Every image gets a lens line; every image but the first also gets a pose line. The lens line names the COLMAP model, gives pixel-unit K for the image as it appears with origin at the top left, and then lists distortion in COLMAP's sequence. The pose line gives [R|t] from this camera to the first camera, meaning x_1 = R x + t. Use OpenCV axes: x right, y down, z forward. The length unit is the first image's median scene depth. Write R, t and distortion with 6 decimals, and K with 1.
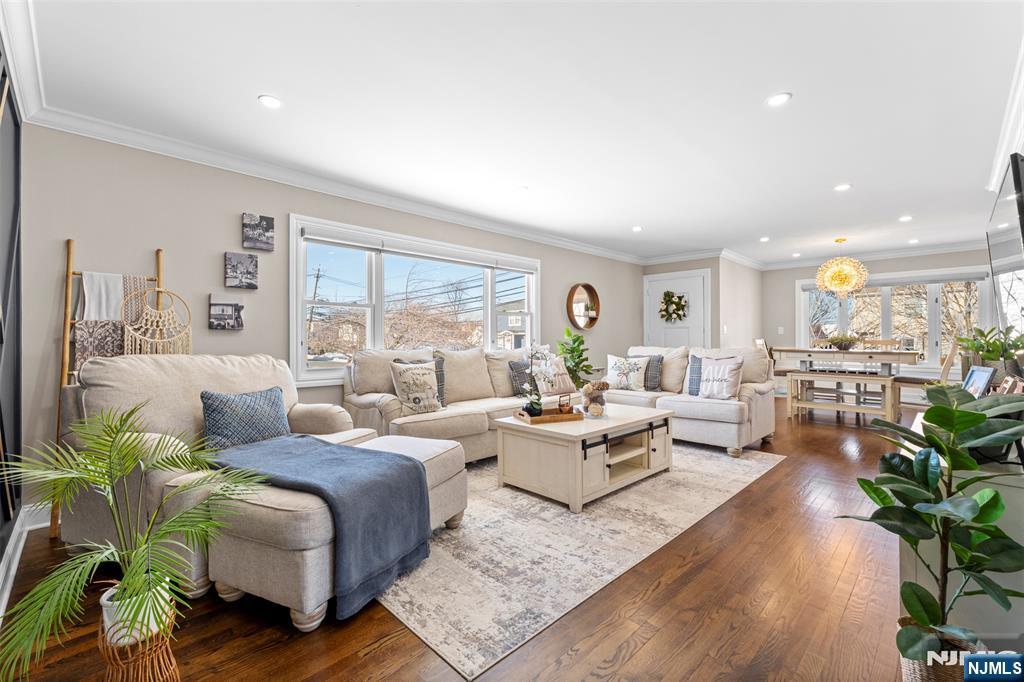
lens RADIAL K [[436.6, 0, 507.4], [0, 436.6, 336.4], [0, 0, 1]] dist [0.014517, -0.000762]
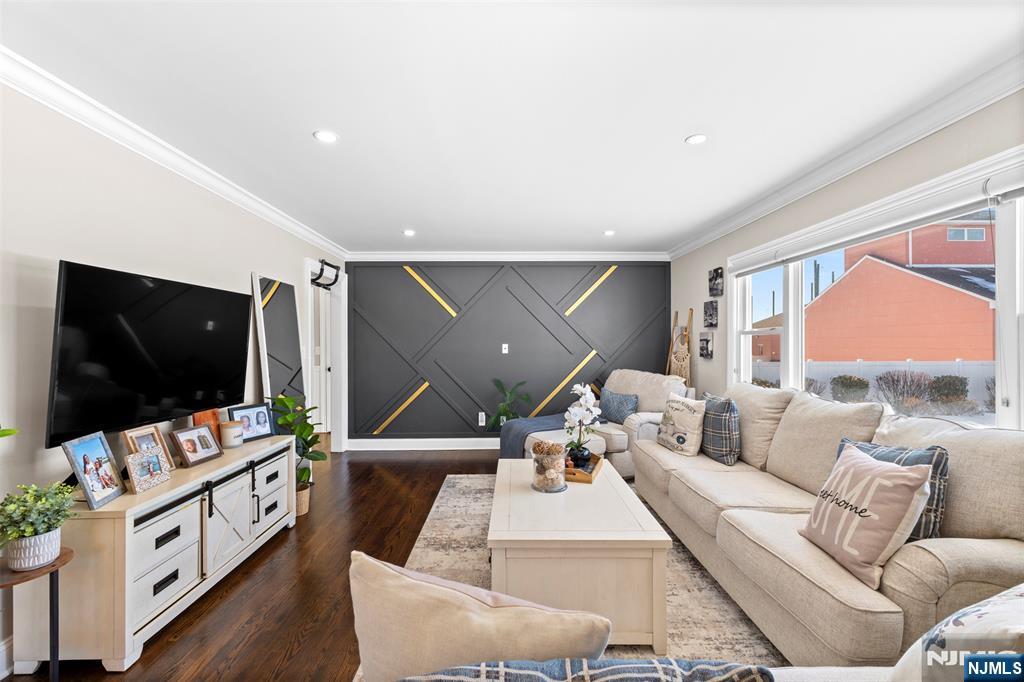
lens RADIAL K [[436.6, 0, 506.9], [0, 436.6, 343.9], [0, 0, 1]] dist [0.014517, -0.000762]
pose [[-0.696058, 0.010179, -0.717913, 0.986724], [0.019095, 0.999808, -0.004338, -0.069948], [0.717731, -0.016728, -0.696119, 1.863350]]
